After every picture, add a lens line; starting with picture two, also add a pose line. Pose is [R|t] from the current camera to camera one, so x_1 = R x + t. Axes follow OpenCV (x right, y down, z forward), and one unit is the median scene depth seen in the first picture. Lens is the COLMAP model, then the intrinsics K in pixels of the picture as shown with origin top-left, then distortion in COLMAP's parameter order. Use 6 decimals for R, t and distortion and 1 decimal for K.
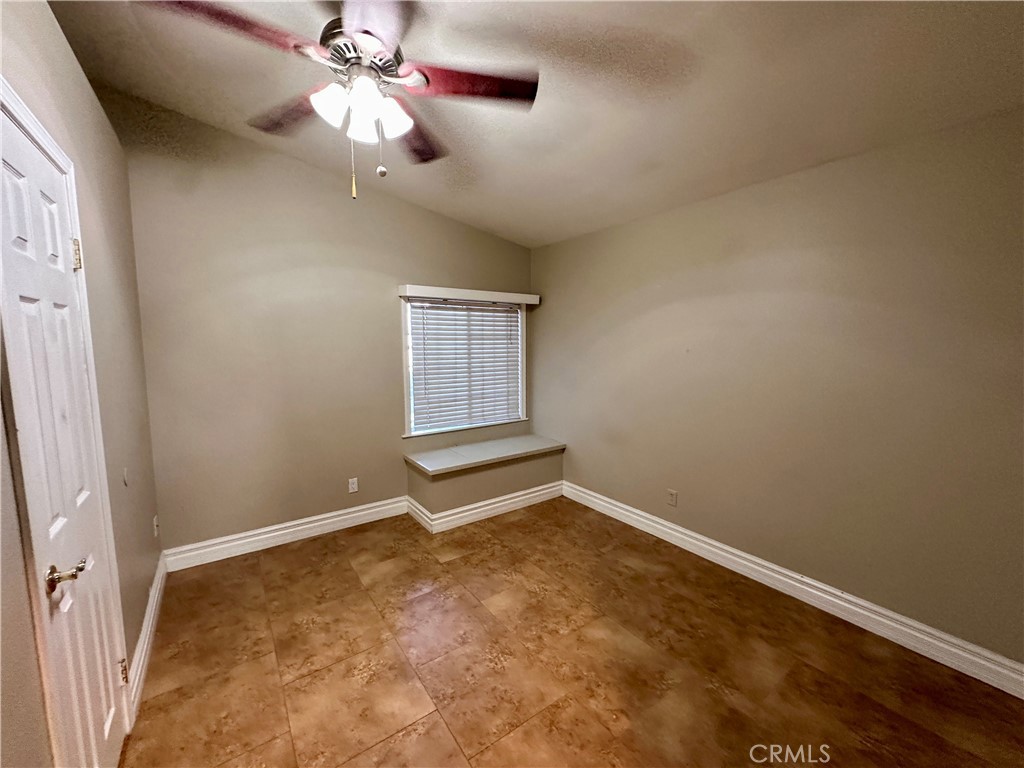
lens RADIAL K [[408.0, 0, 509.0], [0, 408.0, 384.6], [0, 0, 1]] dist [-0.004165, 0.000956]
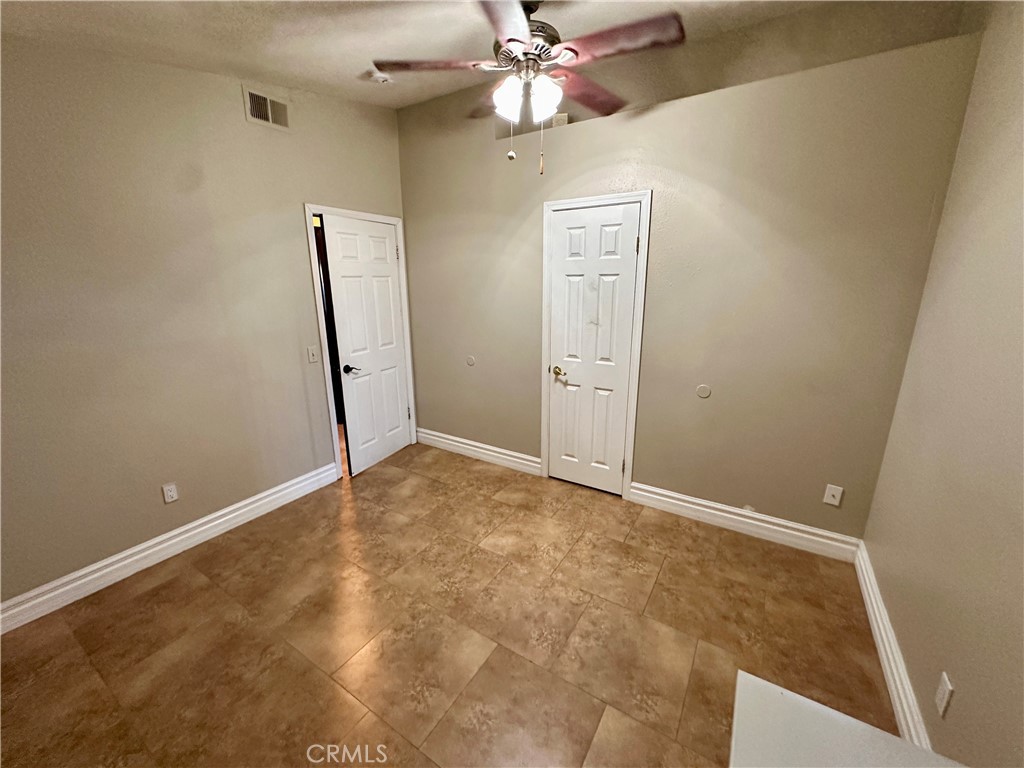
lens RADIAL K [[408.0, 0, 511.4], [0, 408.0, 382.7], [0, 0, 1]] dist [-0.004165, 0.000956]
pose [[-0.923909, 0.101464, -0.368913, 0.162442], [-0.033923, 0.938677, 0.343126, -0.231042], [0.381105, 0.329532, -0.863810, 1.753894]]
